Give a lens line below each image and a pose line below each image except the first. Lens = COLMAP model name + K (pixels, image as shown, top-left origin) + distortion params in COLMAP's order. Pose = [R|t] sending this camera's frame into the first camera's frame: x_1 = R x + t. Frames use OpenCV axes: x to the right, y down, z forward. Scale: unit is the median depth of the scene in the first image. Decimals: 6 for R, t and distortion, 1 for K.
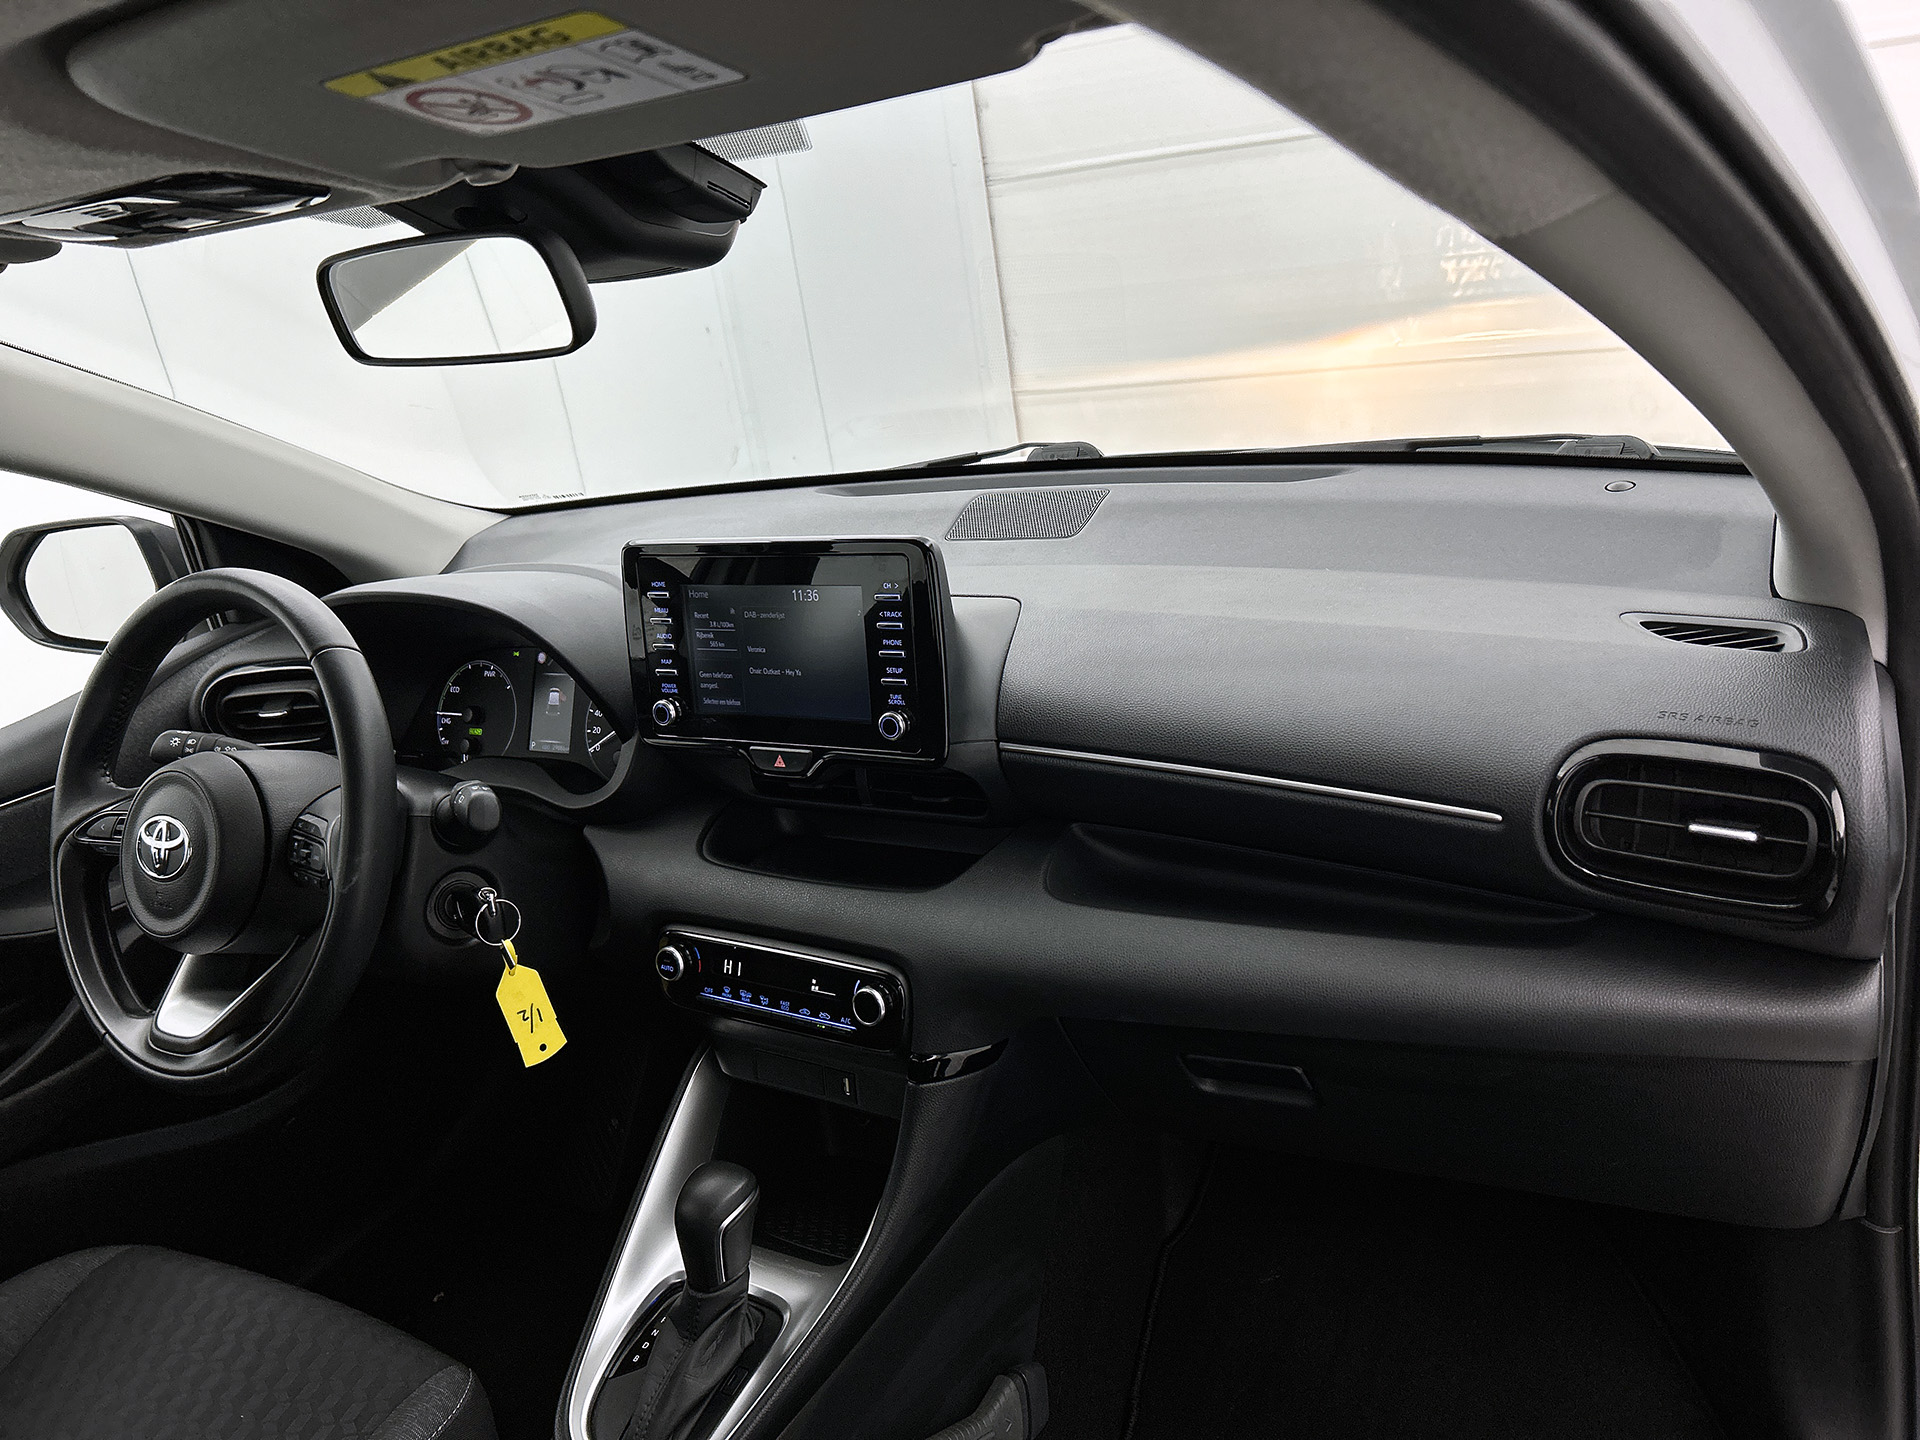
lens RADIAL K [[1471.1, 0, 952.3], [0, 1471.1, 723.9], [0, 0, 1]] dist [0.120526, -0.231756]
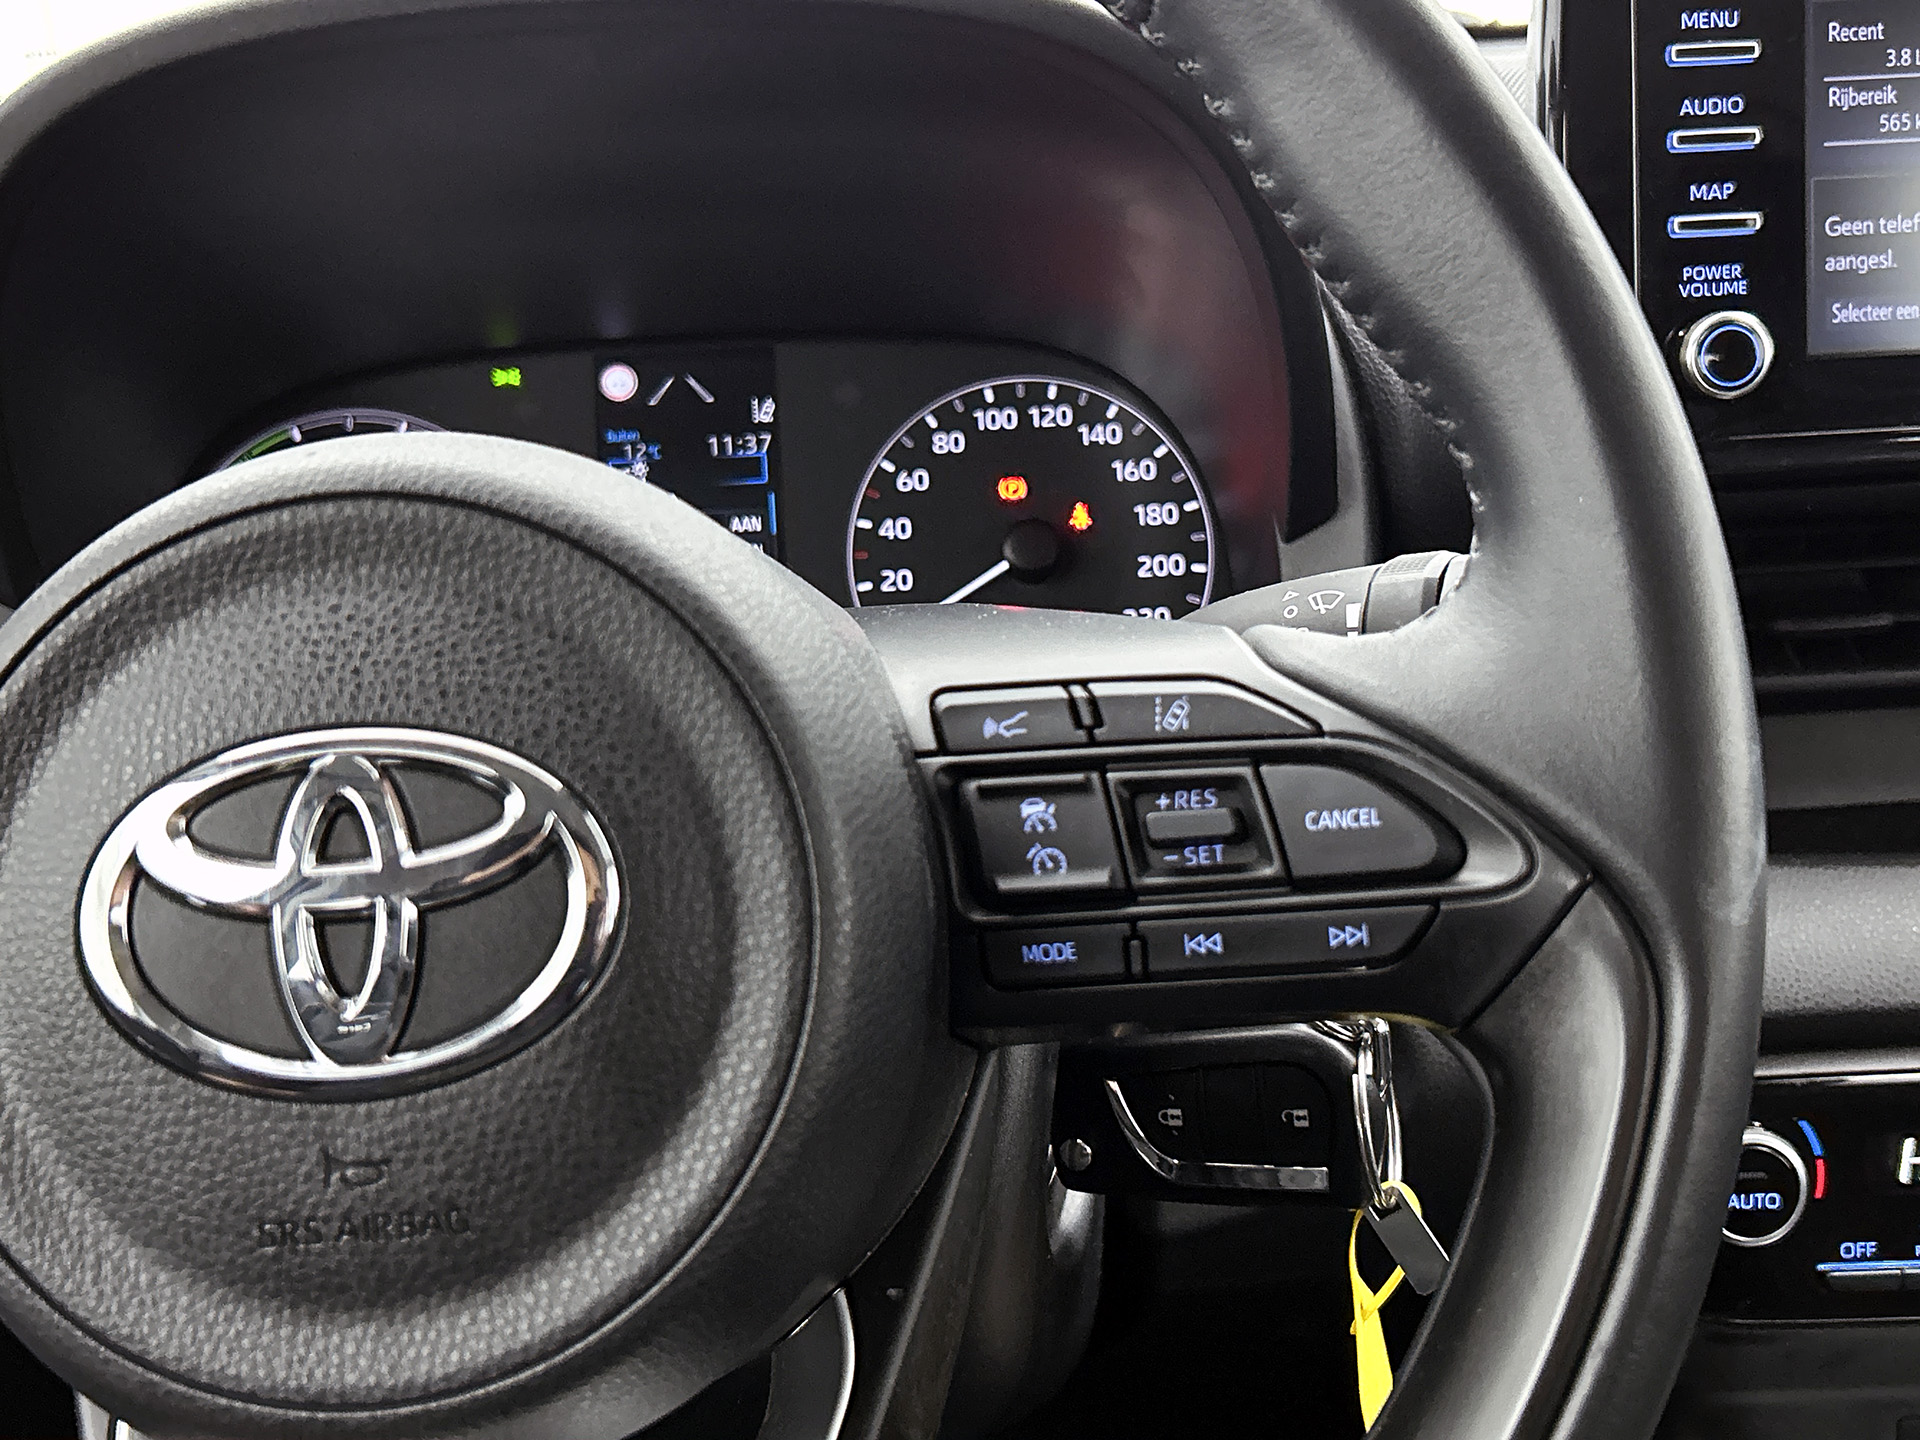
lens RADIAL K [[2258.3, 0, 993.8], [0, 2258.3, 715.3], [0, 0, 1]] dist [0.232787, -0.831386]
pose [[0.837256, -0.054795, 0.544059, -0.596941], [0.109429, 0.991630, -0.068528, 0.084500], [-0.535750, 0.116911, 0.836244, 0.704165]]
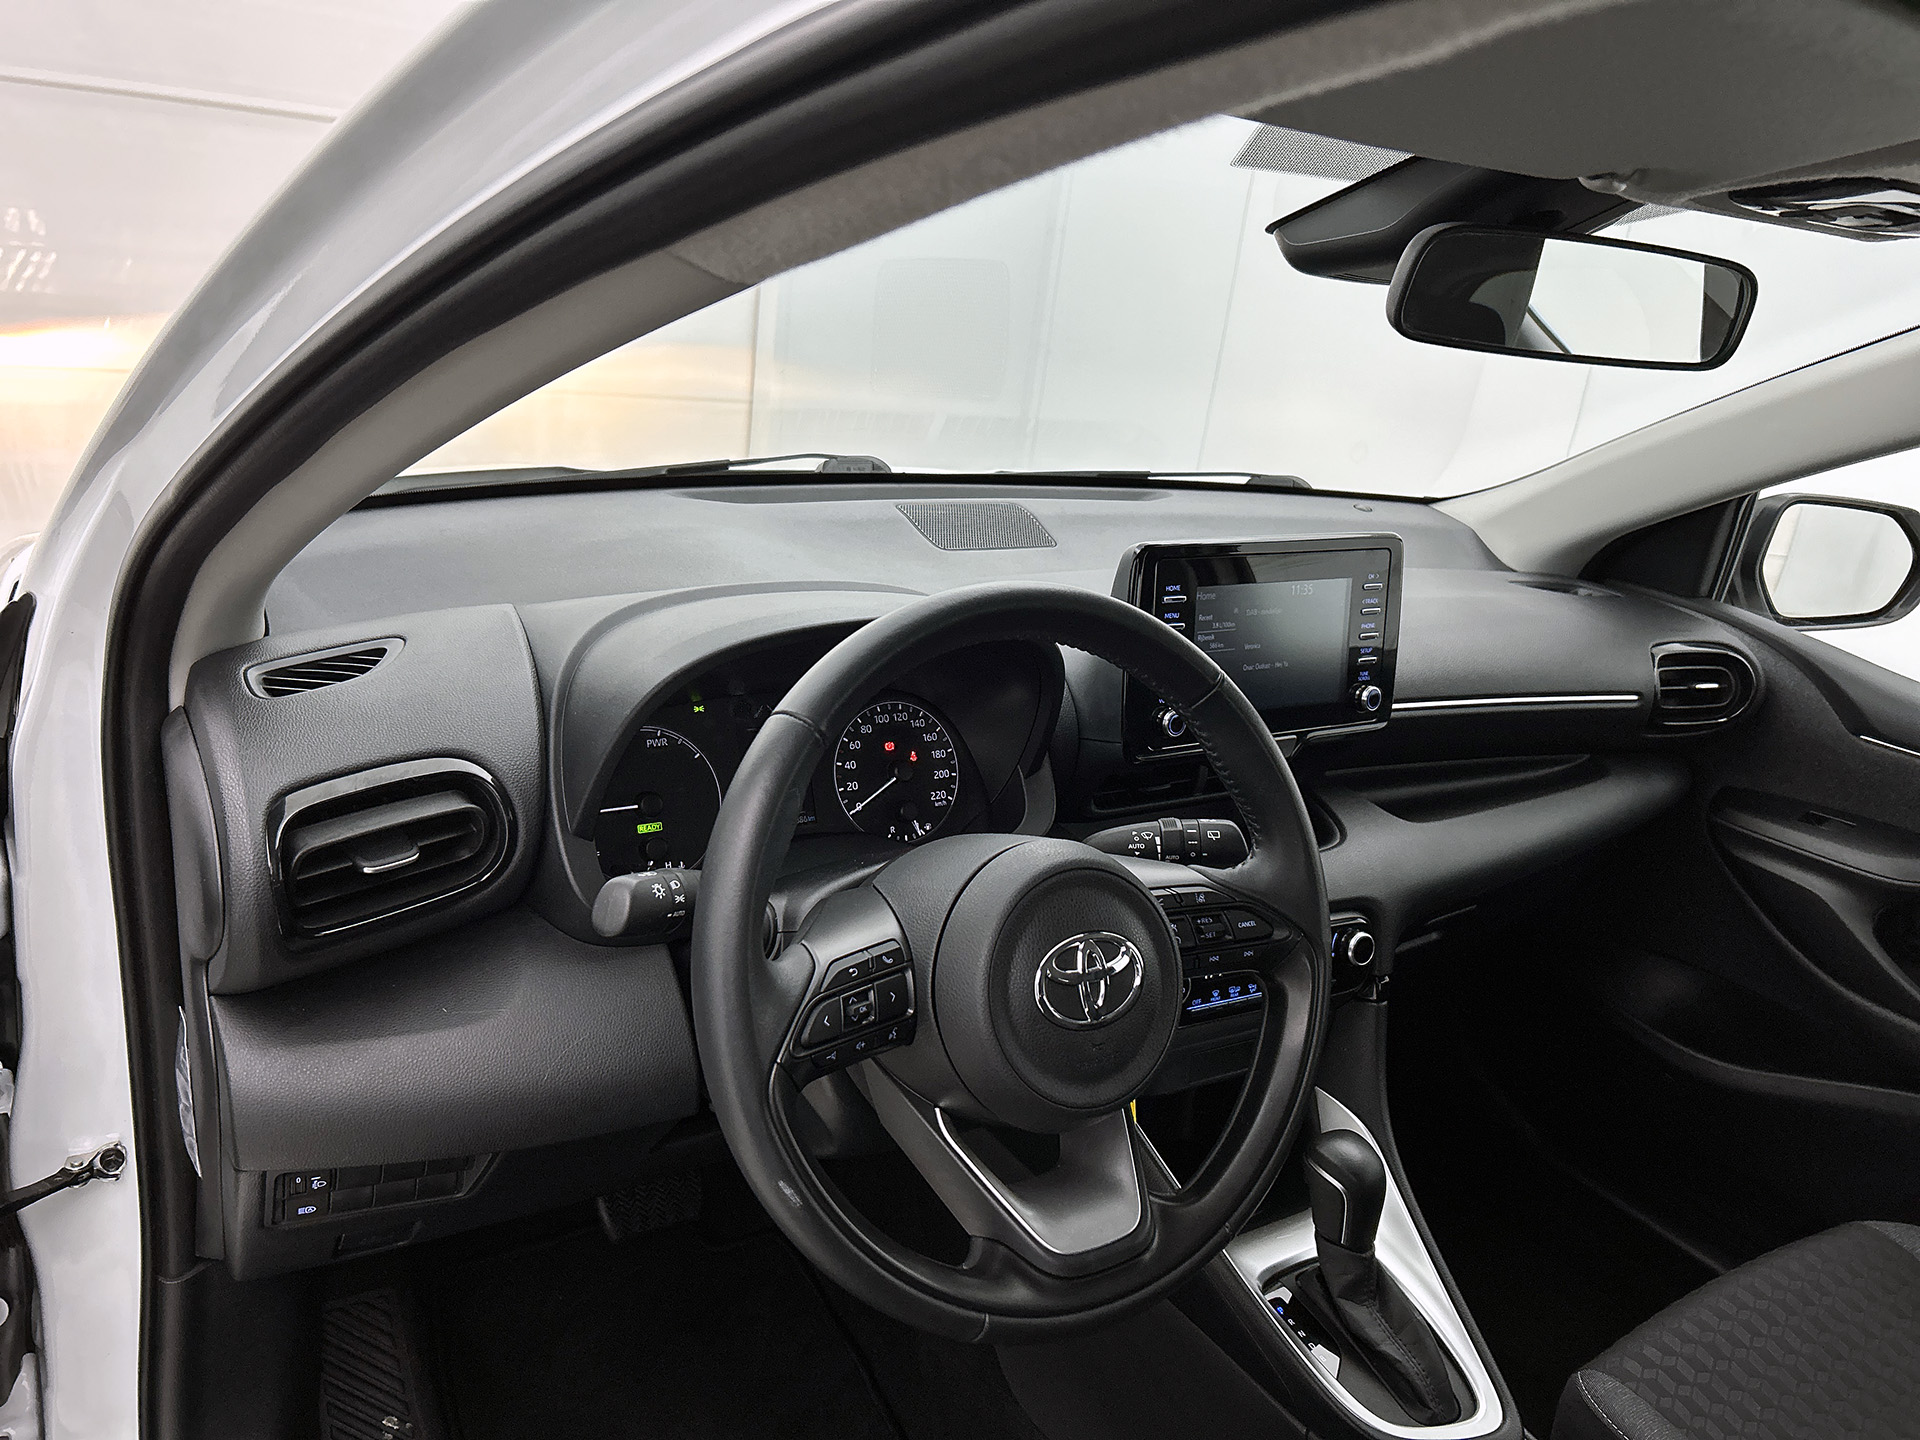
lens RADIAL K [[1471.1, 0, 952.3], [0, 1471.1, 723.9], [0, 0, 1]] dist [0.120526, -0.231756]
pose [[0.441498, -0.109322, 0.890578, -1.126906], [0.134191, 0.989432, 0.054932, -0.079907], [-0.887171, 0.095255, 0.451502, 0.709668]]
